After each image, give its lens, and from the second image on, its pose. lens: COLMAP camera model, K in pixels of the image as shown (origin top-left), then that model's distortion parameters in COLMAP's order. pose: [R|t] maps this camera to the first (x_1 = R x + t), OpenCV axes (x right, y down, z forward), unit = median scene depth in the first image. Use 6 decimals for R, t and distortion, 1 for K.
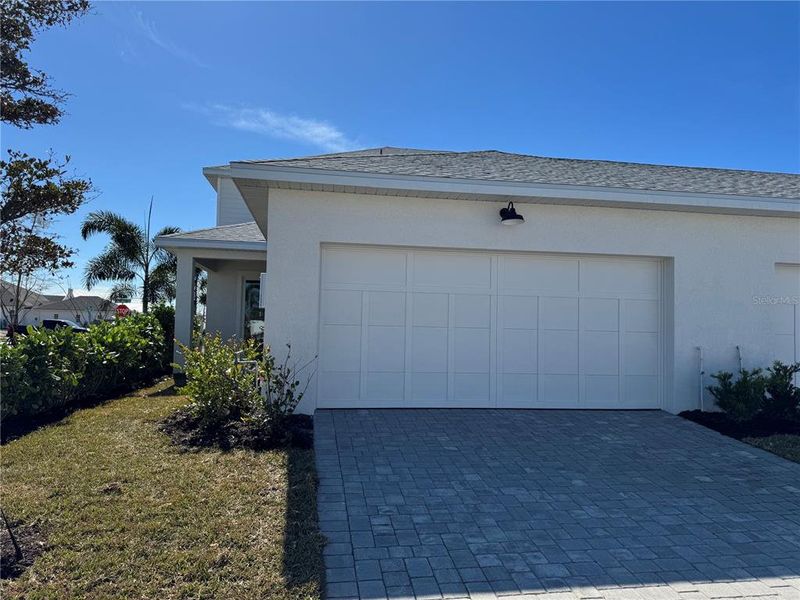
lens RADIAL K [[569.6, 0, 404.5], [0, 569.6, 302.8], [0, 0, 1]] dist [0.039511, -0.027415]
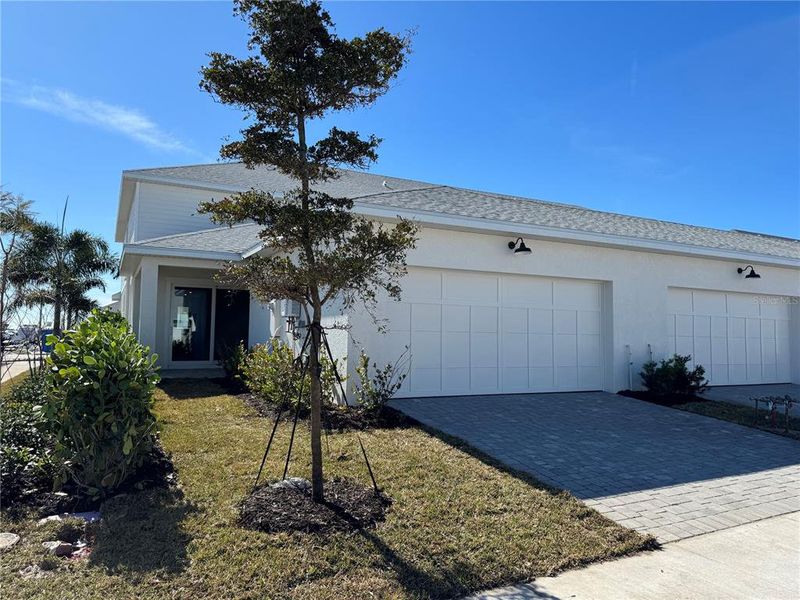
lens RADIAL K [[569.6, 0, 395.9], [0, 569.6, 296.6], [0, 0, 1]] dist [0.039511, -0.027415]
pose [[0.952167, 0.013089, 0.305296, -0.447866], [-0.007363, 0.999775, -0.019902, -0.009617], [-0.305488, 0.016702, 0.952049, -0.162208]]
